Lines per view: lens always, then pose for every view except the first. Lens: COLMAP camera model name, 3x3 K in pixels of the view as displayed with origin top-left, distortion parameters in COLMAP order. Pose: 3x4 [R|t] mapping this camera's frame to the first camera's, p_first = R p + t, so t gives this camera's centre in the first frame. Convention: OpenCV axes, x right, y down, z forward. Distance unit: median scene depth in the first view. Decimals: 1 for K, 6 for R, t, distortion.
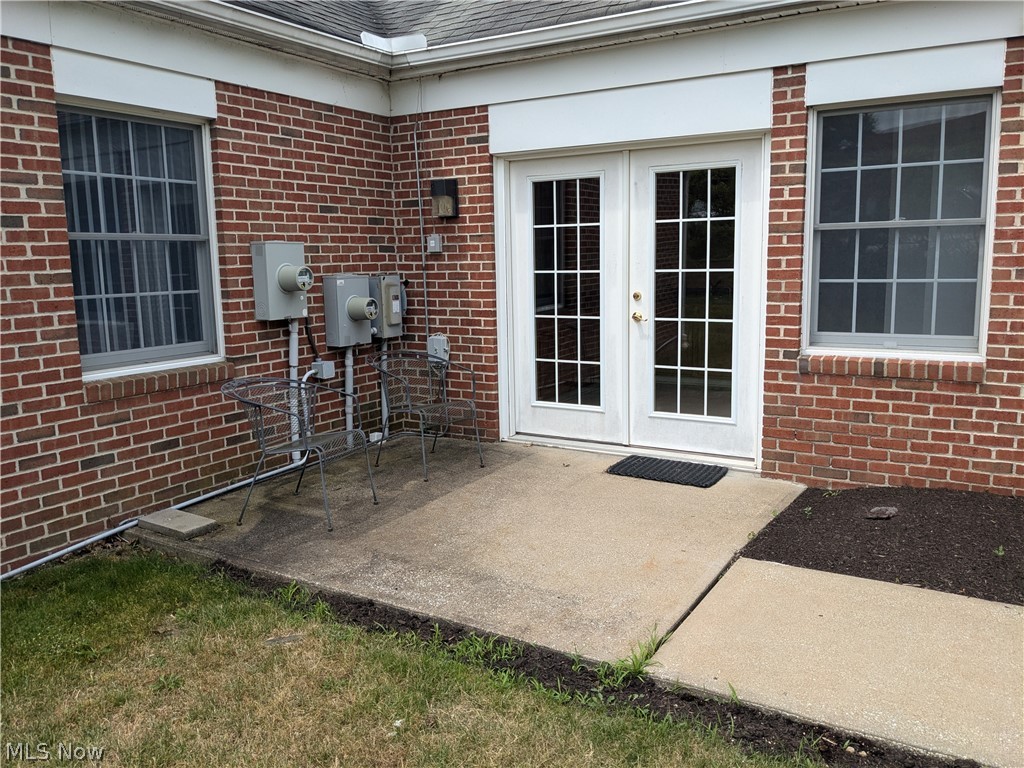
lens RADIAL K [[814.1, 0, 512.4], [0, 814.1, 378.0], [0, 0, 1]] dist [0.064020, -0.093864]
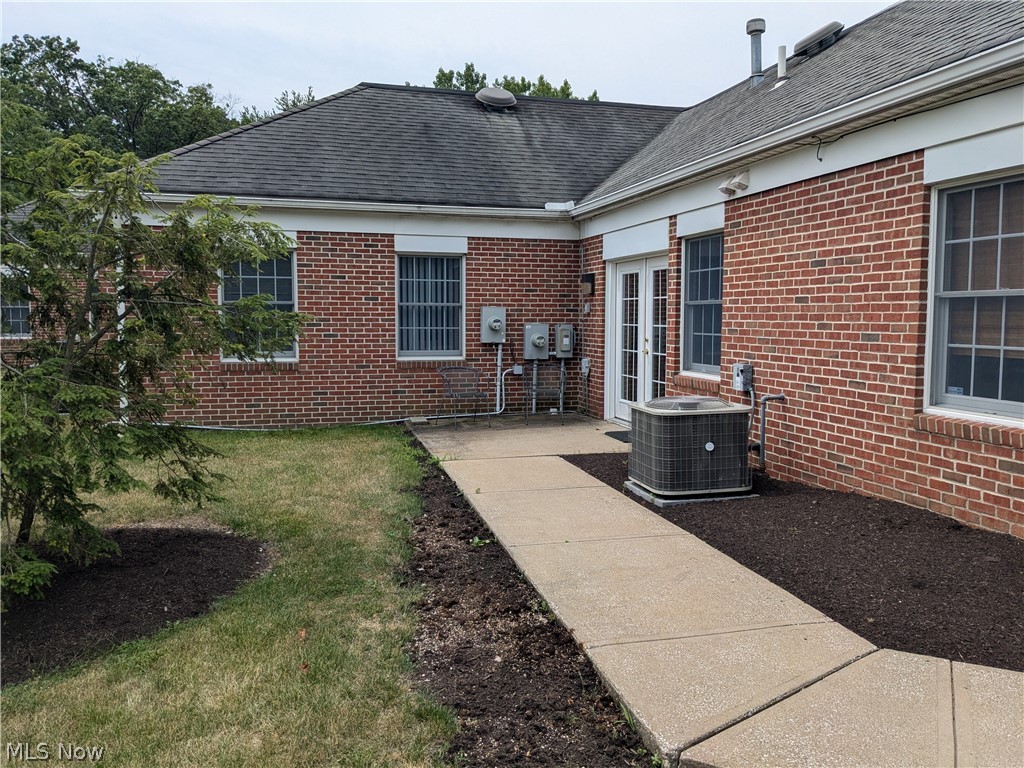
lens RADIAL K [[805.9, 0, 512.0], [0, 805.9, 384.0], [0, 0, 1]] dist [0.123241, -0.089418]
pose [[0.715543, 0.080707, -0.693891, 1.233005], [-0.121456, 0.992548, -0.009801, 0.049188], [0.687929, 0.091290, 0.720013, -0.467885]]
